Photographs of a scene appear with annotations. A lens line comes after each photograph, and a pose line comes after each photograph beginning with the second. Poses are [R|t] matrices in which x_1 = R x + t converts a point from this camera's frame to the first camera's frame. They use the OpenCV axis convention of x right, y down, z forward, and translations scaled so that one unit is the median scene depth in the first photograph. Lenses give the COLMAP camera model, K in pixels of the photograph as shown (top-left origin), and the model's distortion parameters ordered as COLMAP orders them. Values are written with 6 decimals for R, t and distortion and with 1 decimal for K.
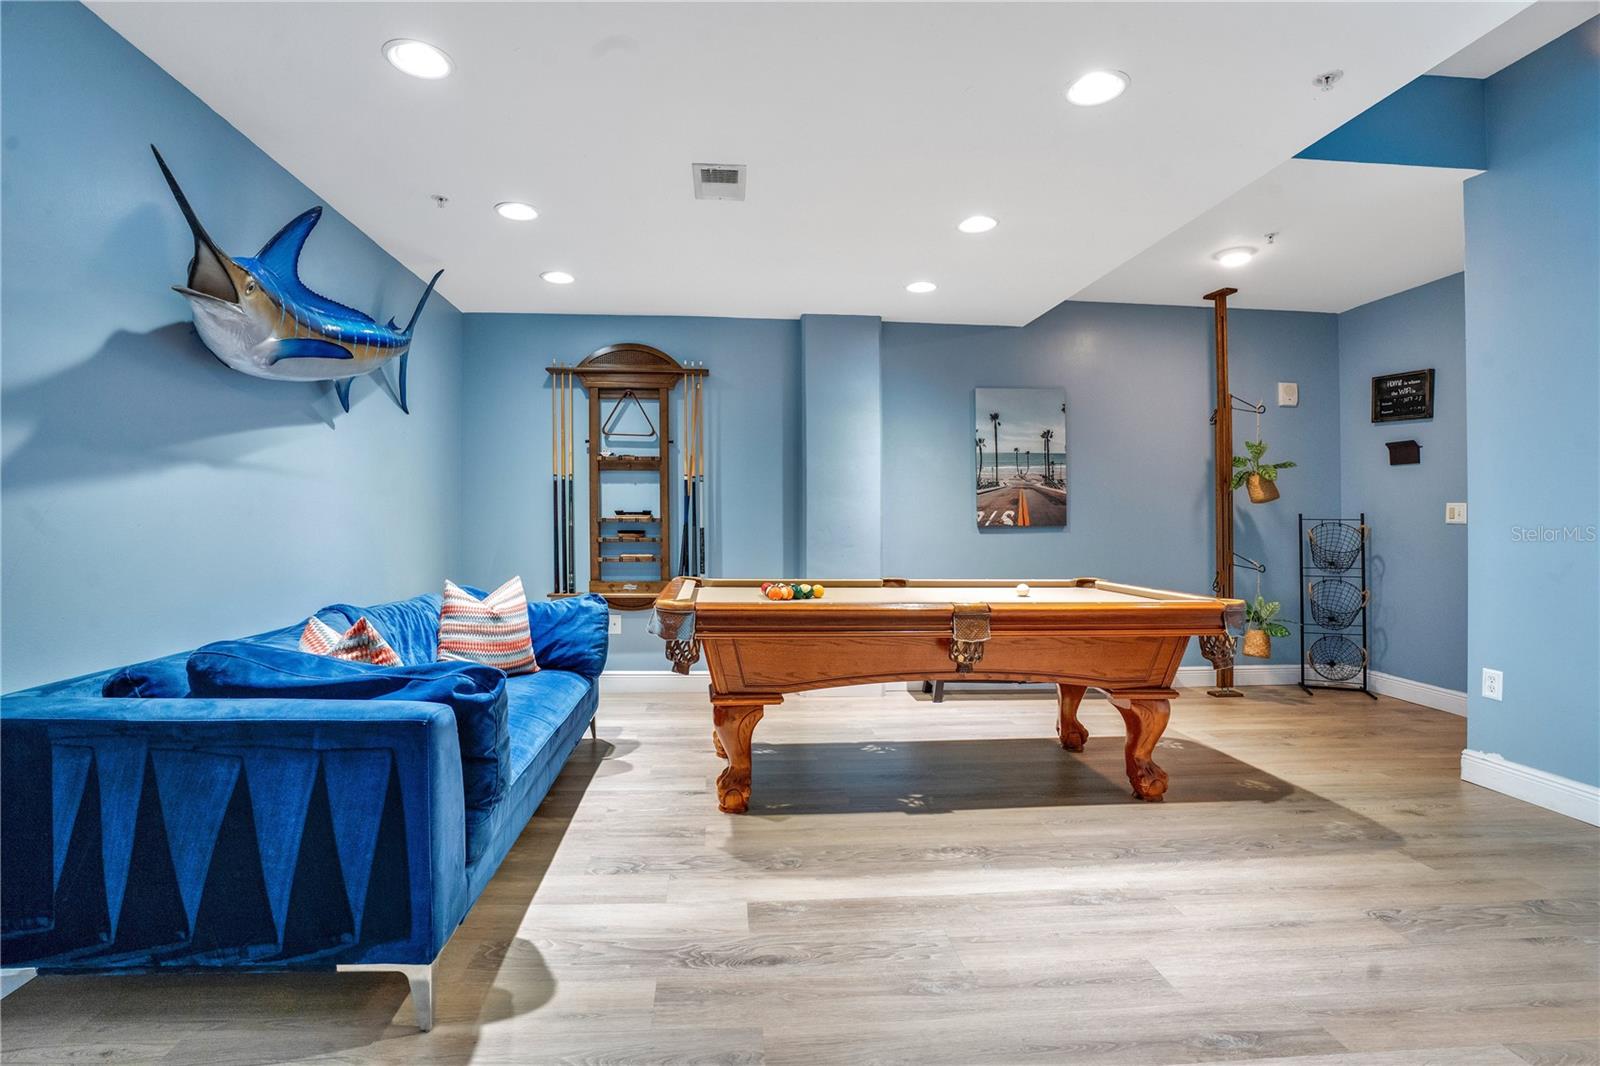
lens RADIAL K [[765.9, 0, 764.3], [0, 765.9, 514.7], [0, 0, 1]] dist [-0.076686, 0.033953]
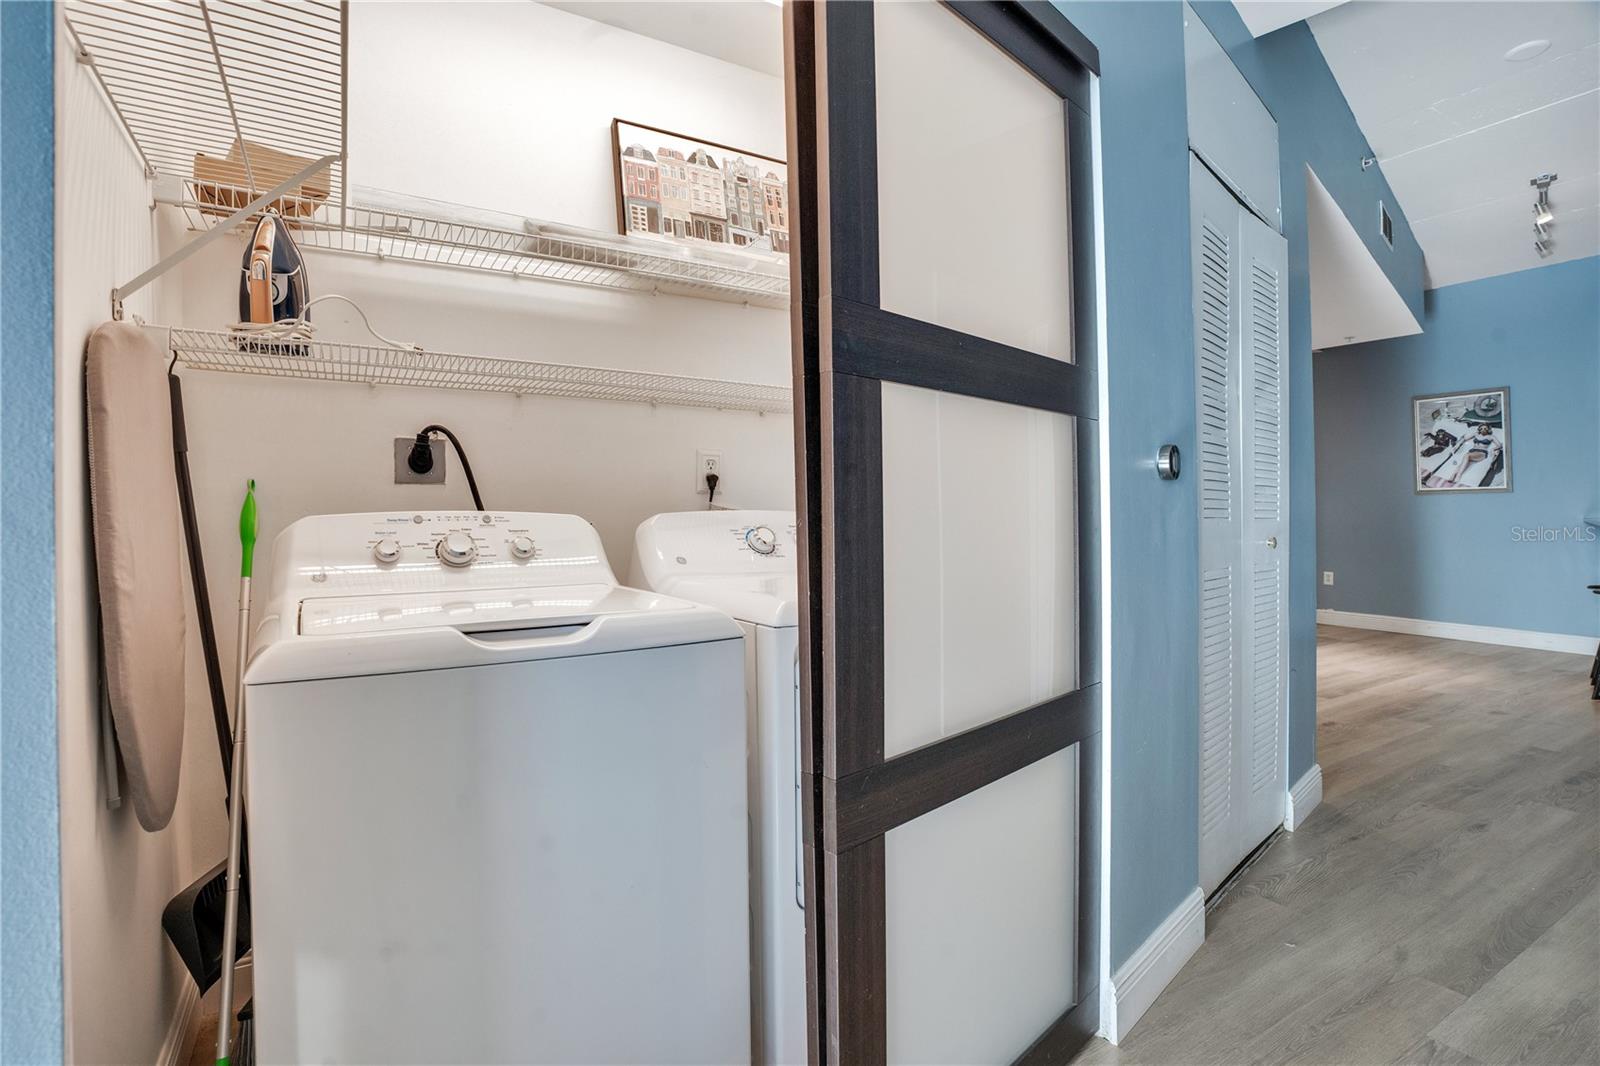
lens RADIAL K [[769.6, 0, 782.1], [0, 769.6, 500.1], [0, 0, 1]] dist [-0.020830, 0.000040]
pose [[0.895003, -0.003263, 0.446048, -1.026625], [0.005856, 0.999973, -0.004435, -0.008051], [-0.446022, 0.006581, 0.894998, -0.235444]]
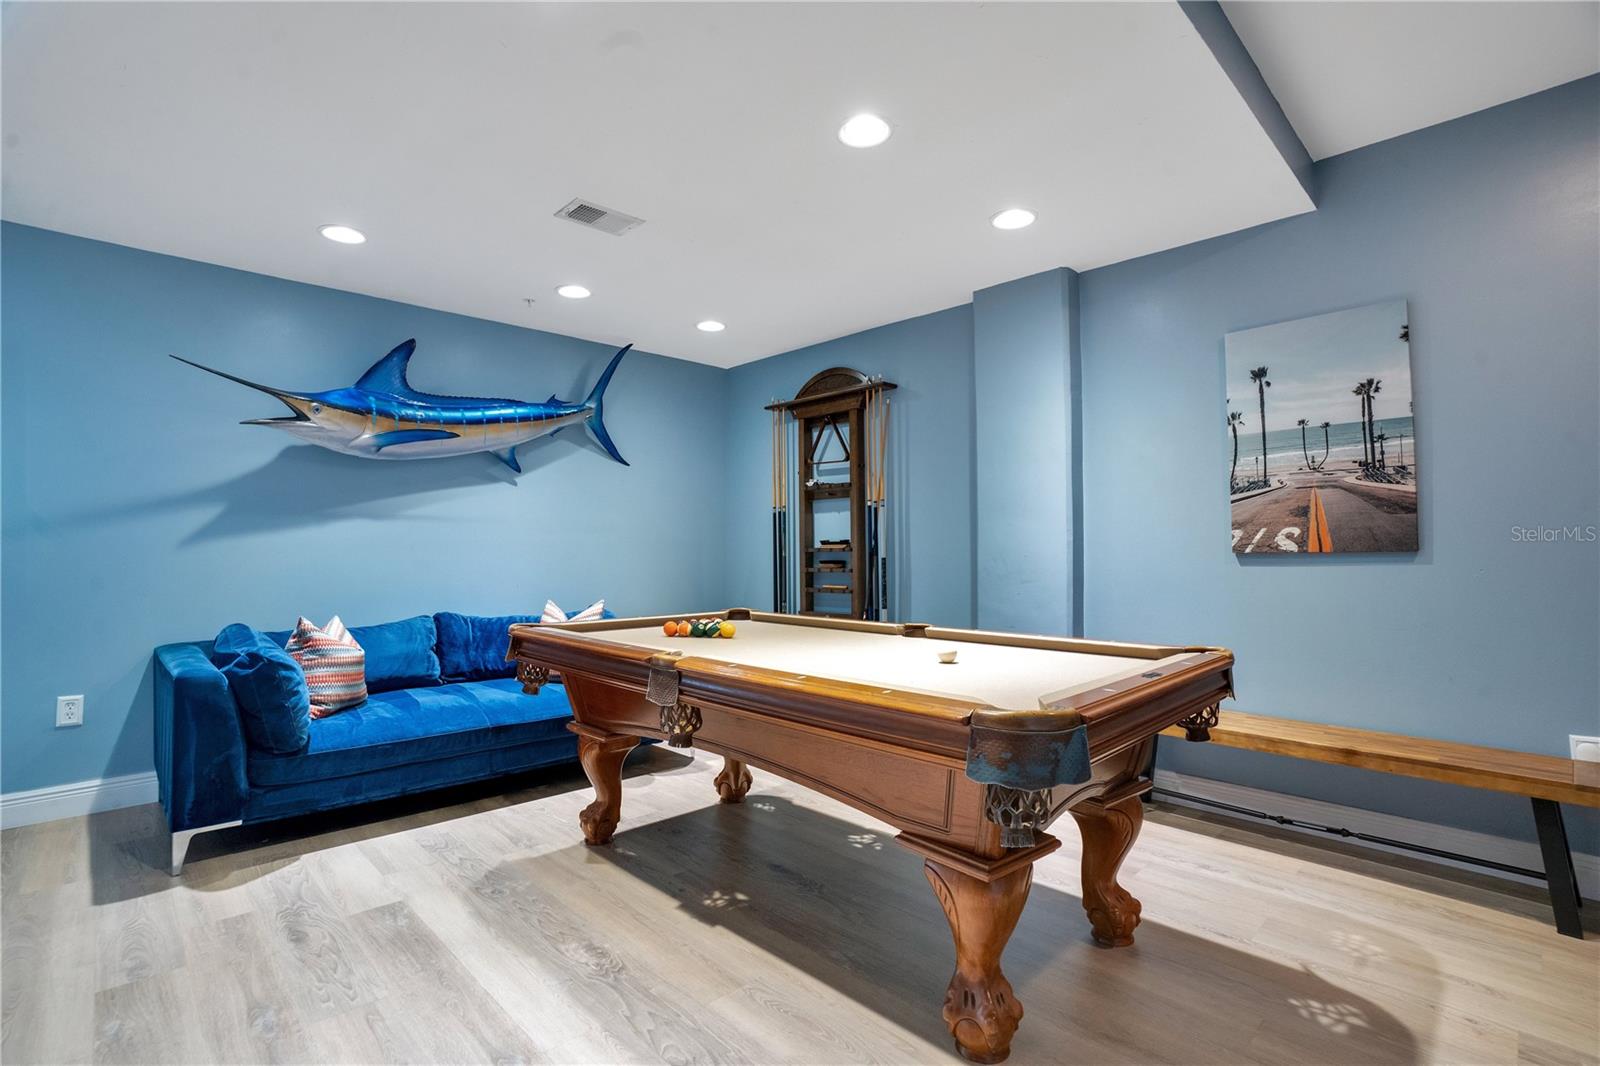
lens RADIAL K [[754.4, 0, 760.3], [0, 754.4, 526.2], [0, 0, 1]] dist [-0.044280, 0.004135]
pose [[0.629322, -0.034196, -0.776392, 0.528379], [0.014463, 0.999374, -0.032294, 0.006854], [0.777010, 0.009095, 0.629422, 0.331840]]
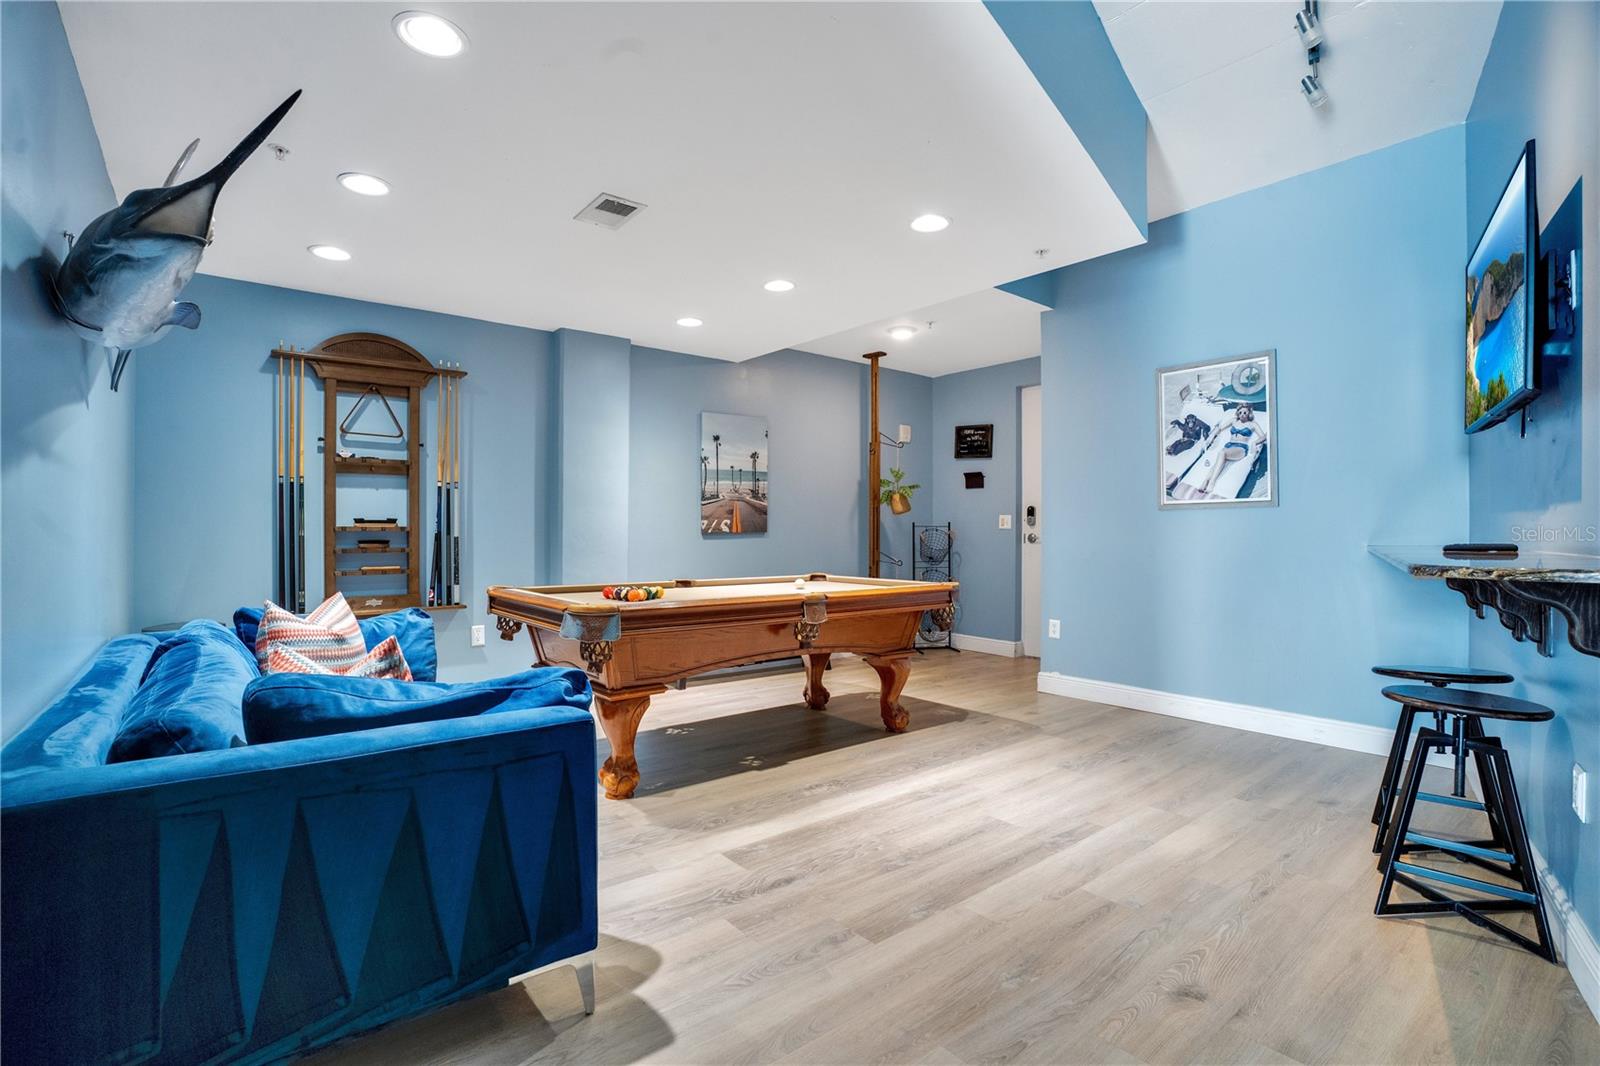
lens RADIAL K [[758.8, 0, 798.8], [0, 758.8, 529.0], [0, 0, 1]] dist [-0.046705, 0.002473]
pose [[0.813471, -0.004305, 0.581590, -0.274625], [-0.001243, 0.999957, 0.009139, -0.001602], [-0.581604, -0.008157, 0.813431, -0.011467]]
